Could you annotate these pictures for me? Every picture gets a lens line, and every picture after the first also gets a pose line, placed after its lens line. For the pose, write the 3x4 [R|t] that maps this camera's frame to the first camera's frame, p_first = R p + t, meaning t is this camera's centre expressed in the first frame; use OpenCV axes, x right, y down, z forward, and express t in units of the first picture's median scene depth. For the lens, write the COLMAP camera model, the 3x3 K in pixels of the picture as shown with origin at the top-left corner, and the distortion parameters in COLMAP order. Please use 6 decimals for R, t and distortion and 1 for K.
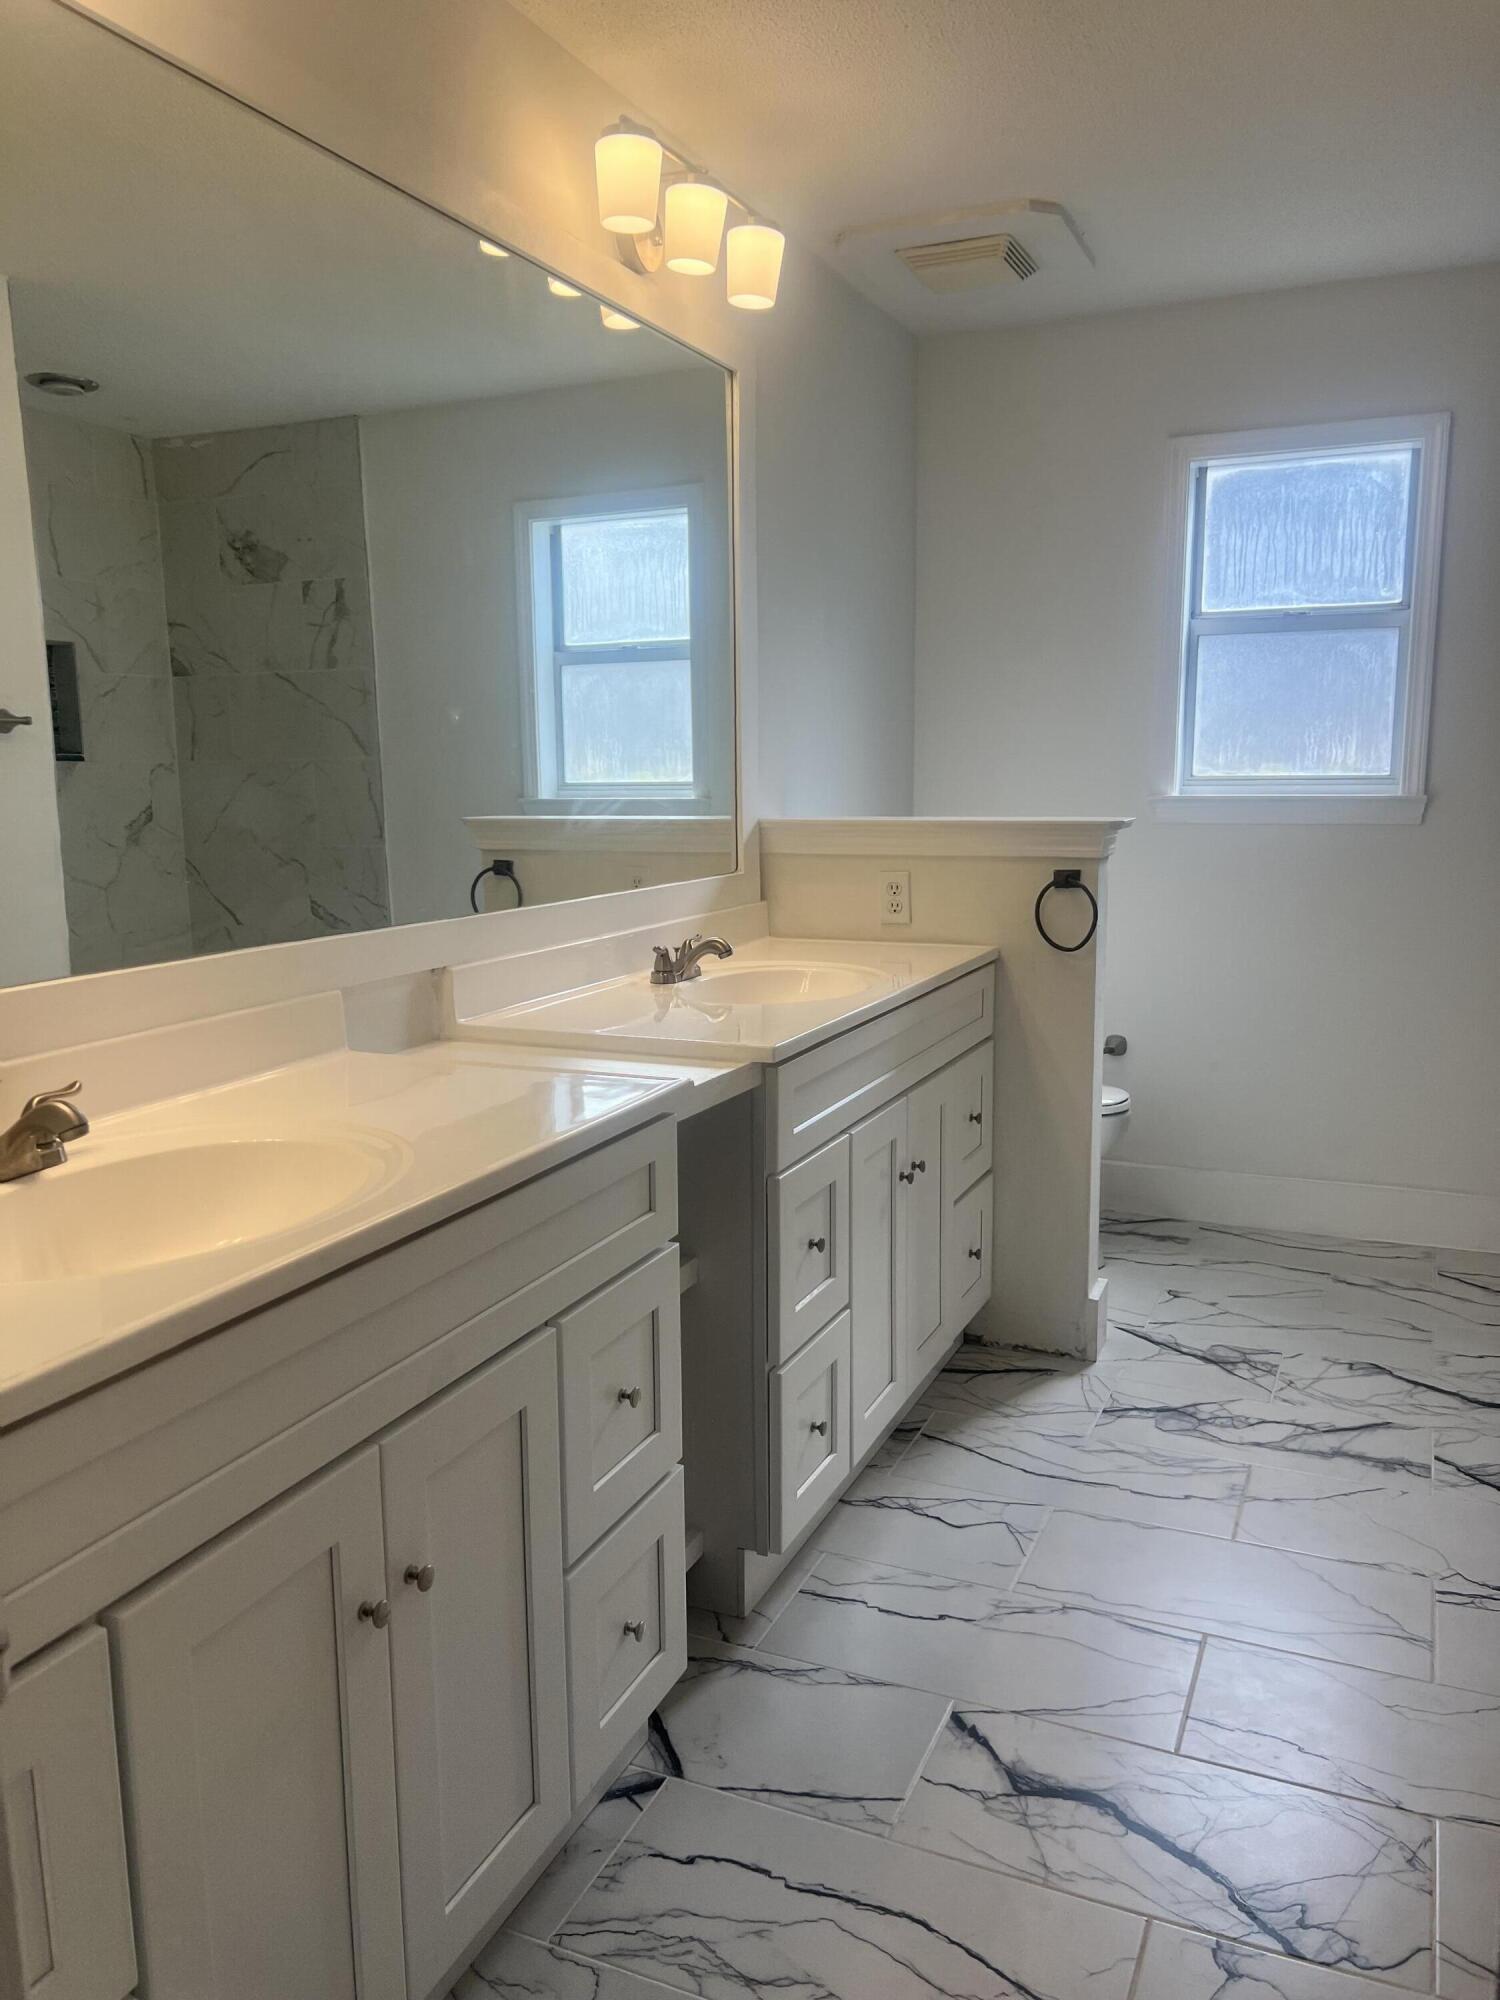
lens RADIAL K [[1506.8, 0, 746.1], [0, 1506.8, 1005.1], [0, 0, 1]] dist [0.036600, -0.023455]
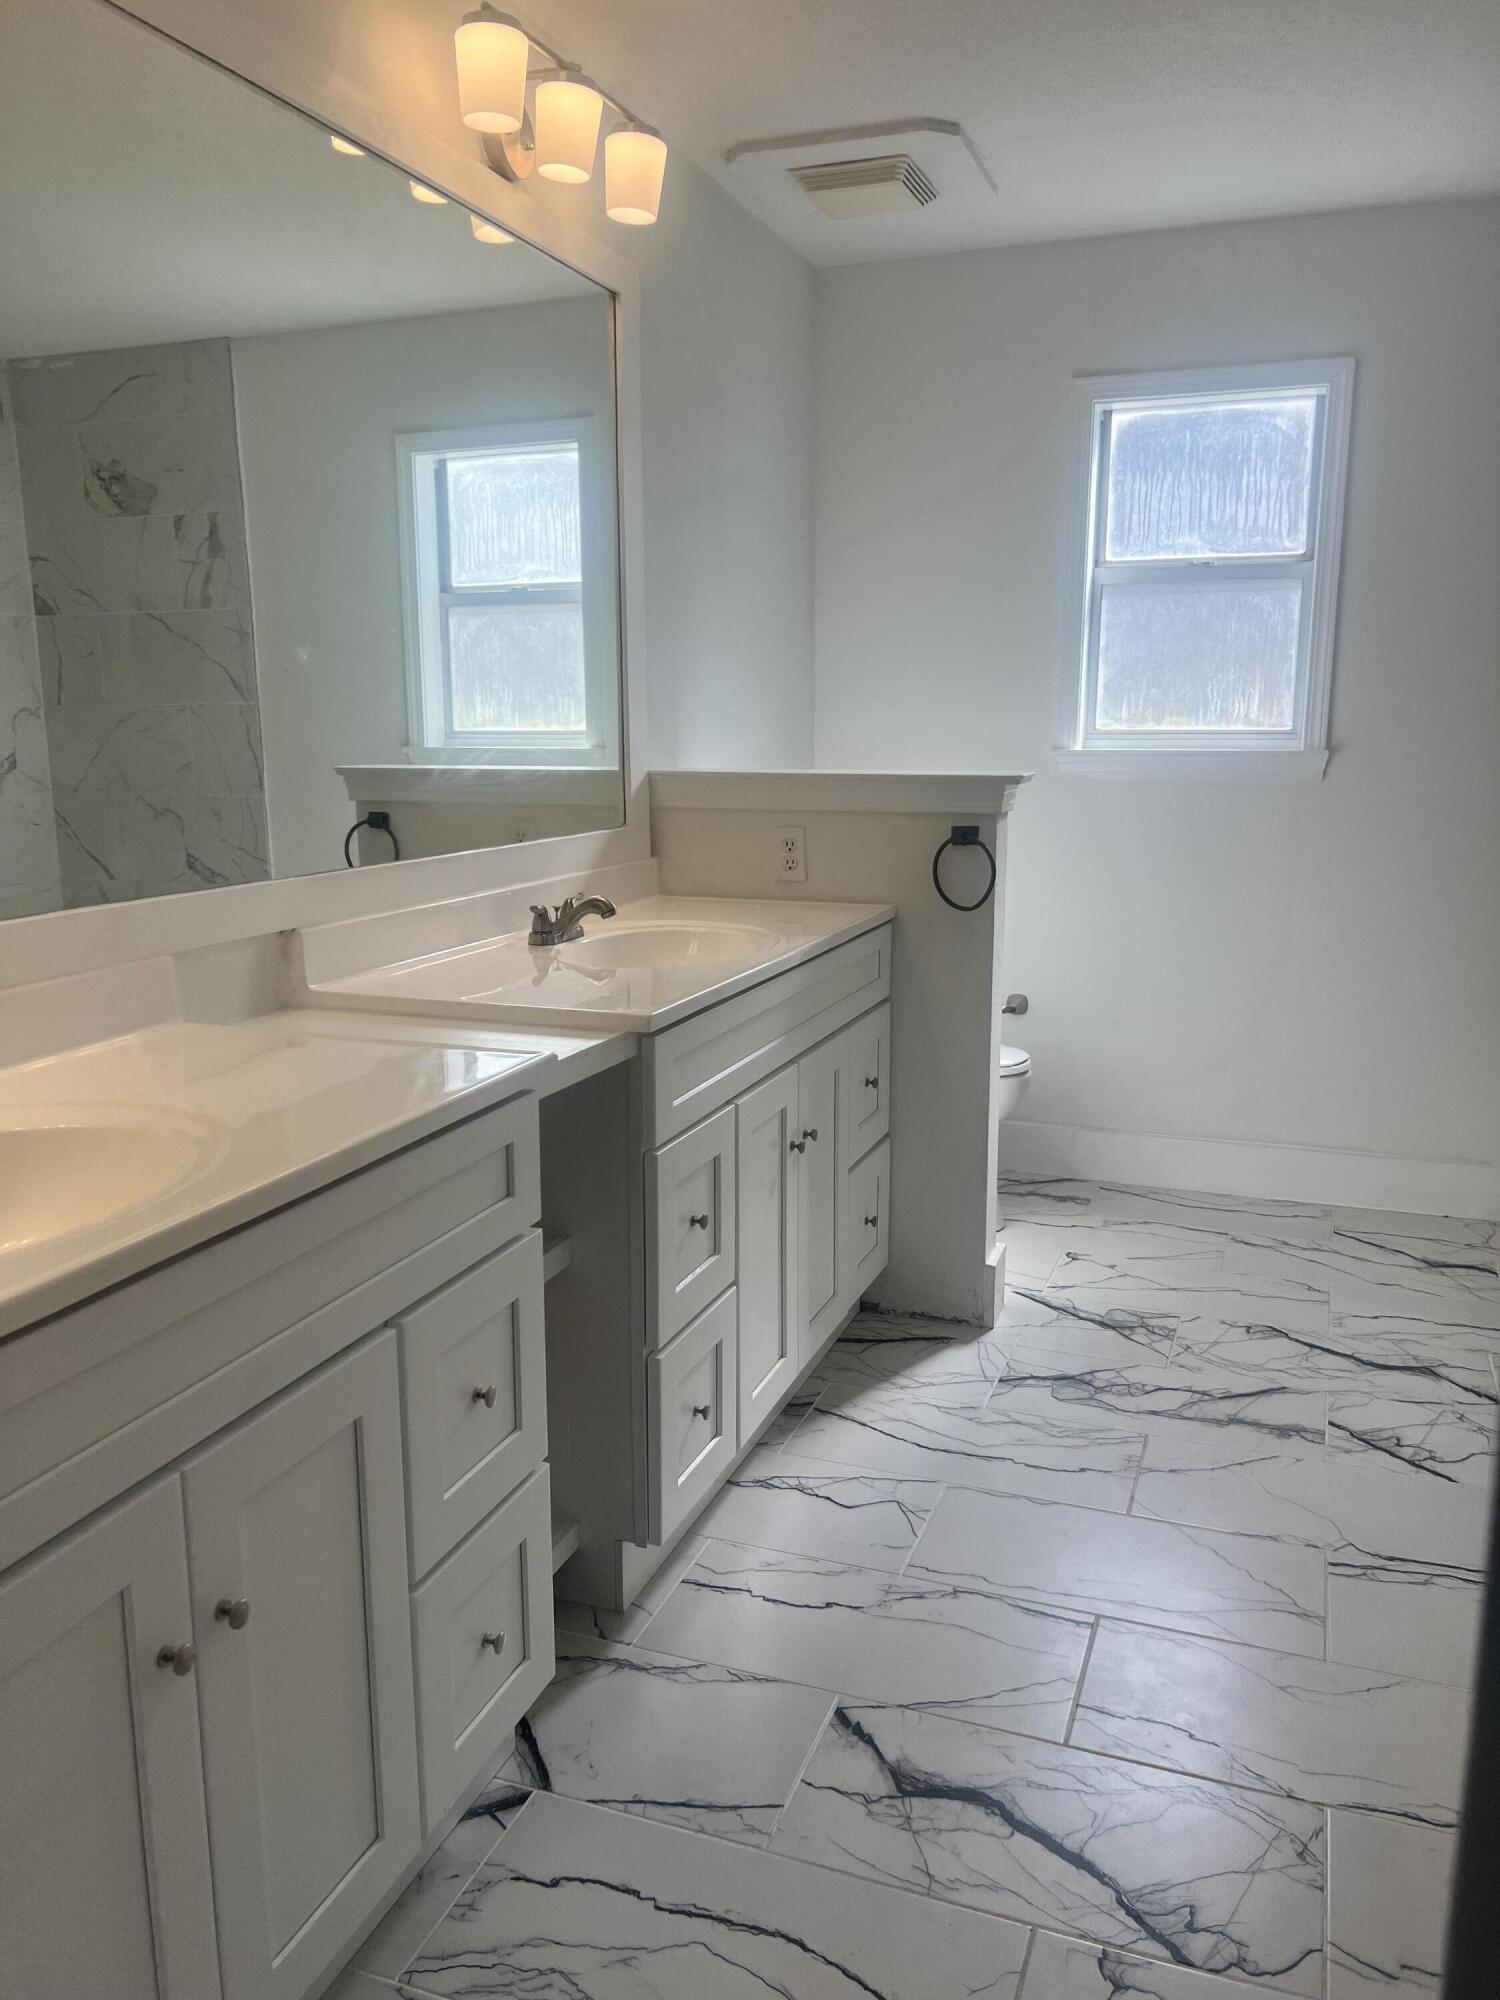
lens RADIAL K [[1506.8, 0, 750.8], [0, 1506.8, 1002.2], [0, 0, 1]] dist [0.036600, -0.023455]
pose [[0.998226, -0.003174, 0.059446, 0.020440], [0.001412, 0.999559, 0.029673, -0.006372], [-0.059514, -0.029536, 0.997790, 0.047281]]
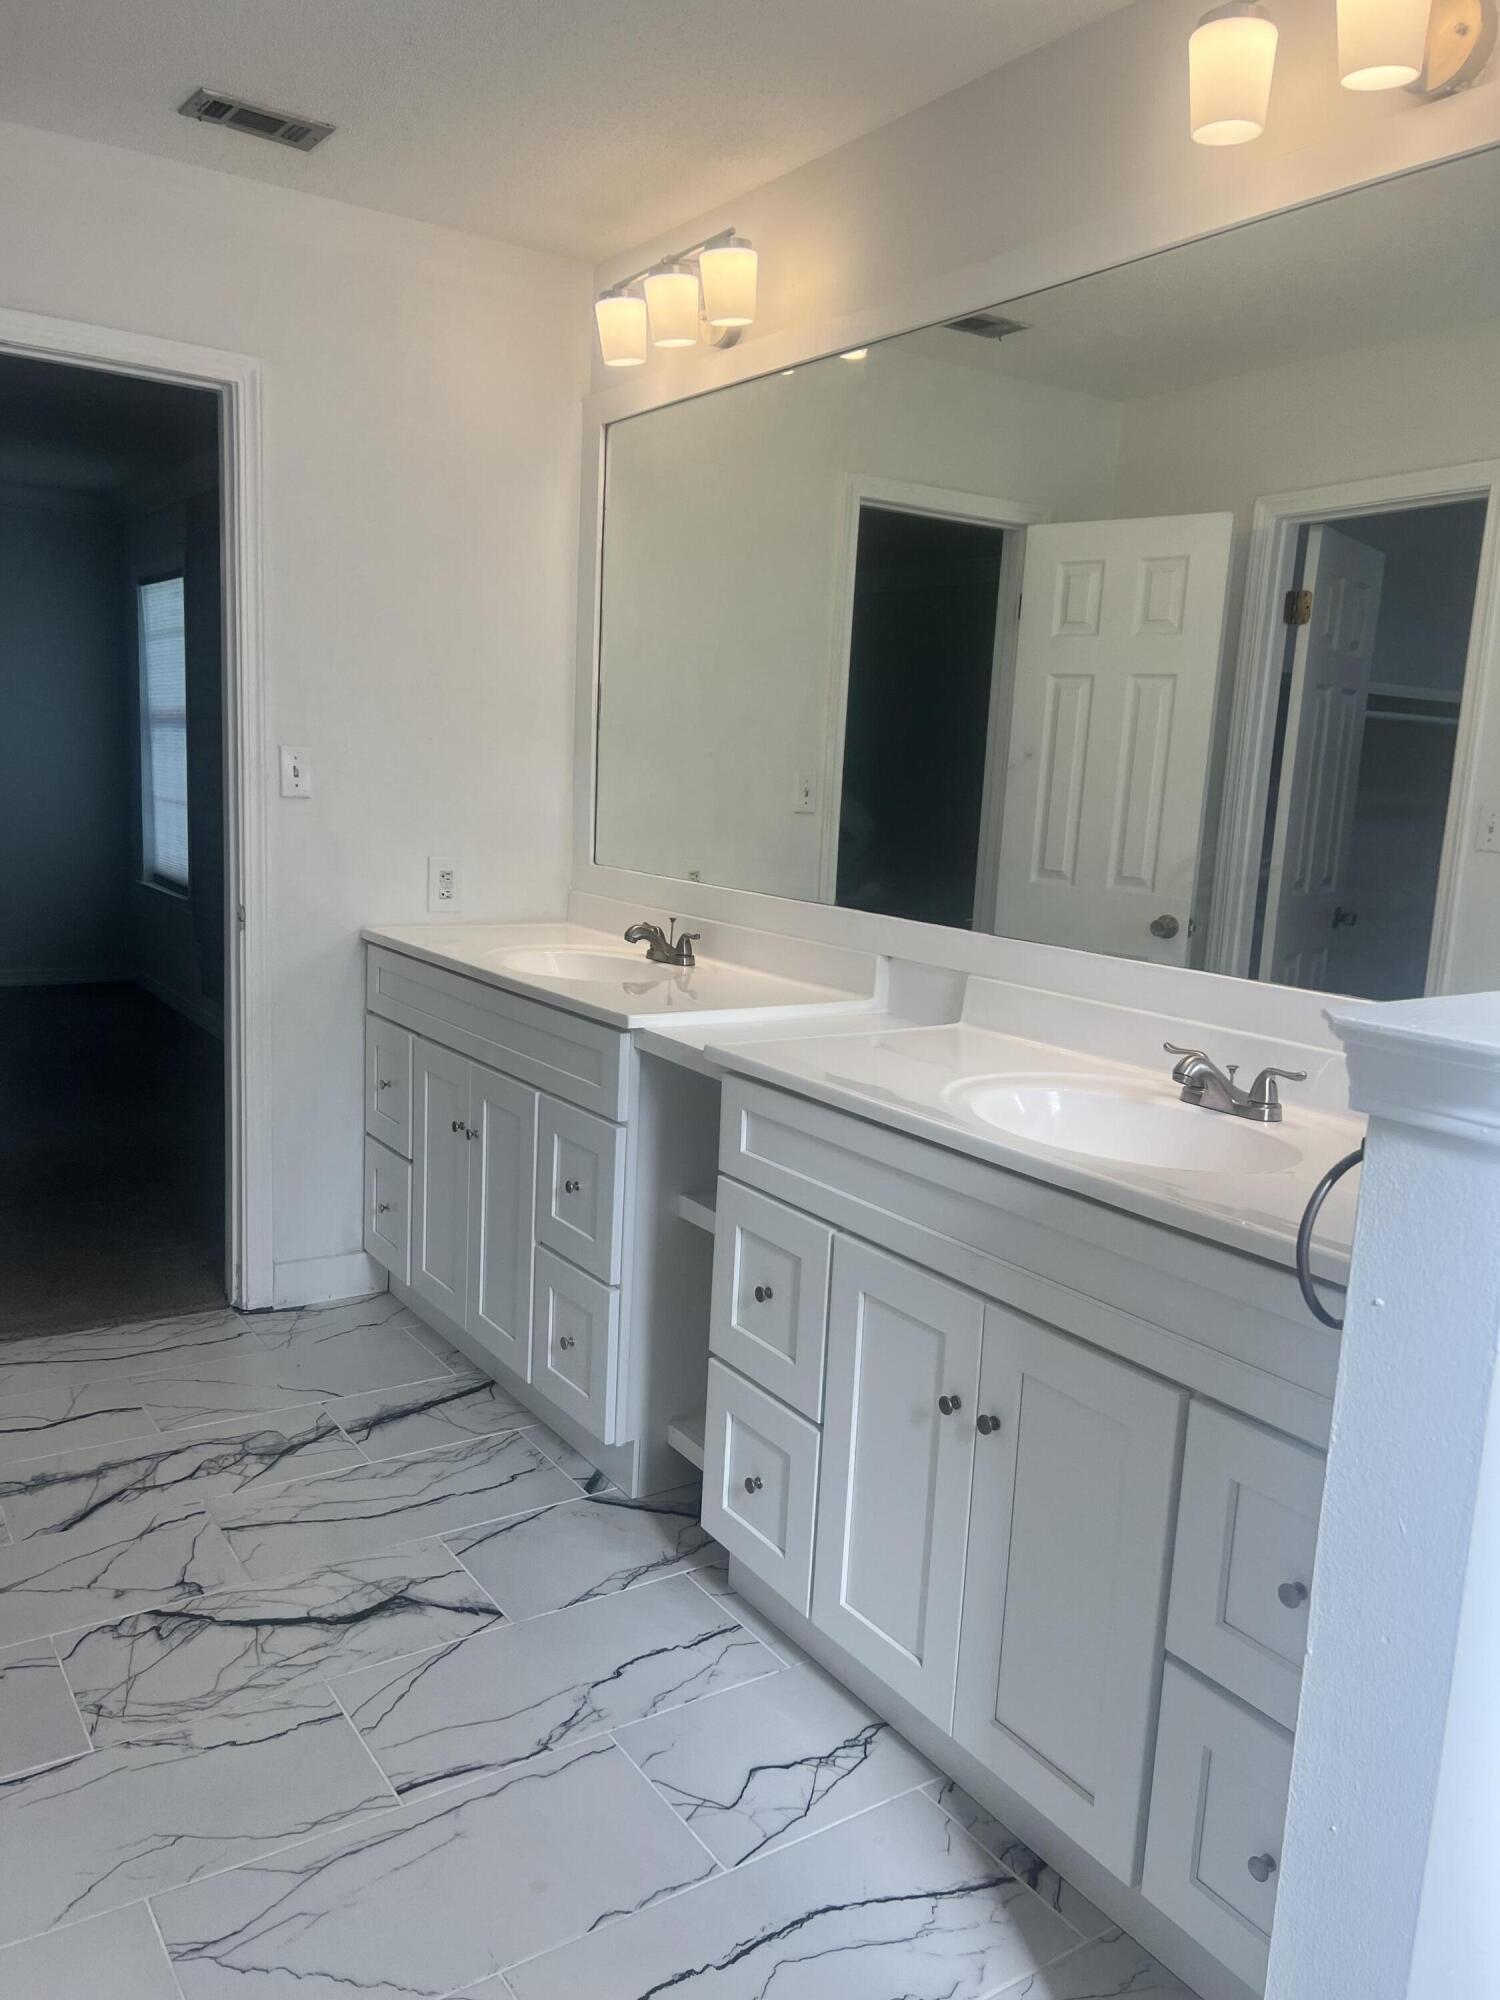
lens RADIAL K [[1506.8, 0, 746.3], [0, 1506.8, 1008.5], [0, 0, 1]] dist [0.036600, -0.023455]
pose [[-0.529328, 0.116635, -0.840362, 0.731034], [-0.183698, 0.951253, 0.247734, -0.216611], [0.828292, 0.285506, -0.482099, 1.220364]]
